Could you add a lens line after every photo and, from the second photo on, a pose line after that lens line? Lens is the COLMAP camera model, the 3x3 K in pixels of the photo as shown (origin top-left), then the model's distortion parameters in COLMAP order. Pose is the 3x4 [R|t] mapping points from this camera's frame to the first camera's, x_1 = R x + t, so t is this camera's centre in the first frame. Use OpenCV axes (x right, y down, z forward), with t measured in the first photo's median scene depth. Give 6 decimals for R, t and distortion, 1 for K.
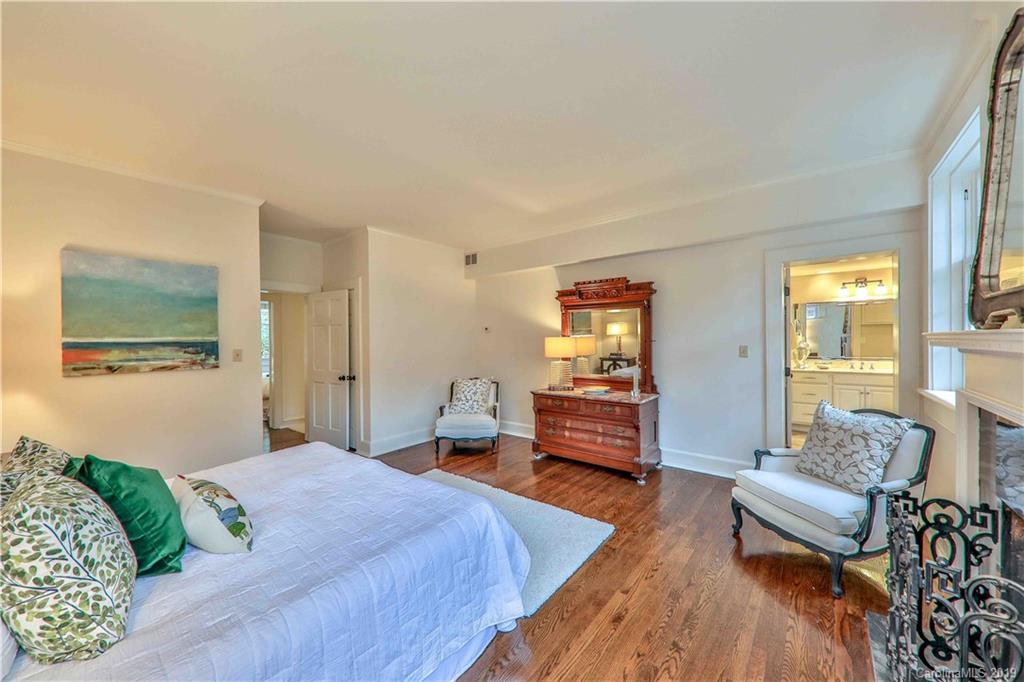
lens RADIAL K [[372.4, 0, 513.6], [0, 372.4, 341.1], [0, 0, 1]] dist [0.011743, -0.007272]
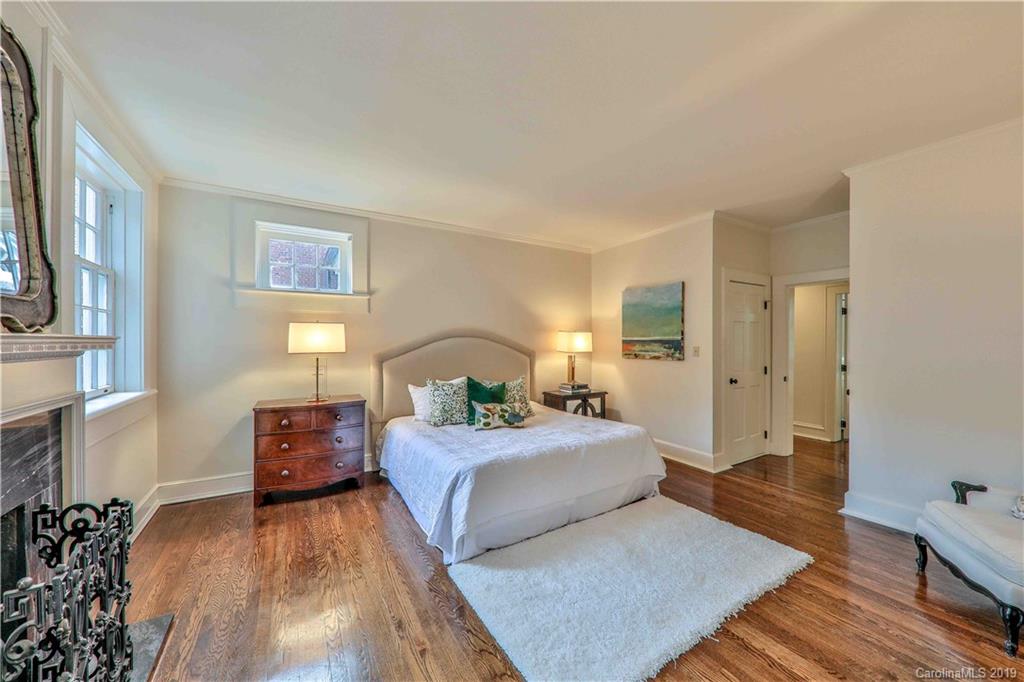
lens RADIAL K [[372.4, 0, 513.6], [0, 372.4, 341.1], [0, 0, 1]] dist [0.011743, -0.007272]
pose [[-0.342818, 0.009139, -0.939357, 0.661200], [-0.001366, 0.999947, 0.010227, -0.007799], [0.939401, 0.004789, -0.342787, 0.978045]]
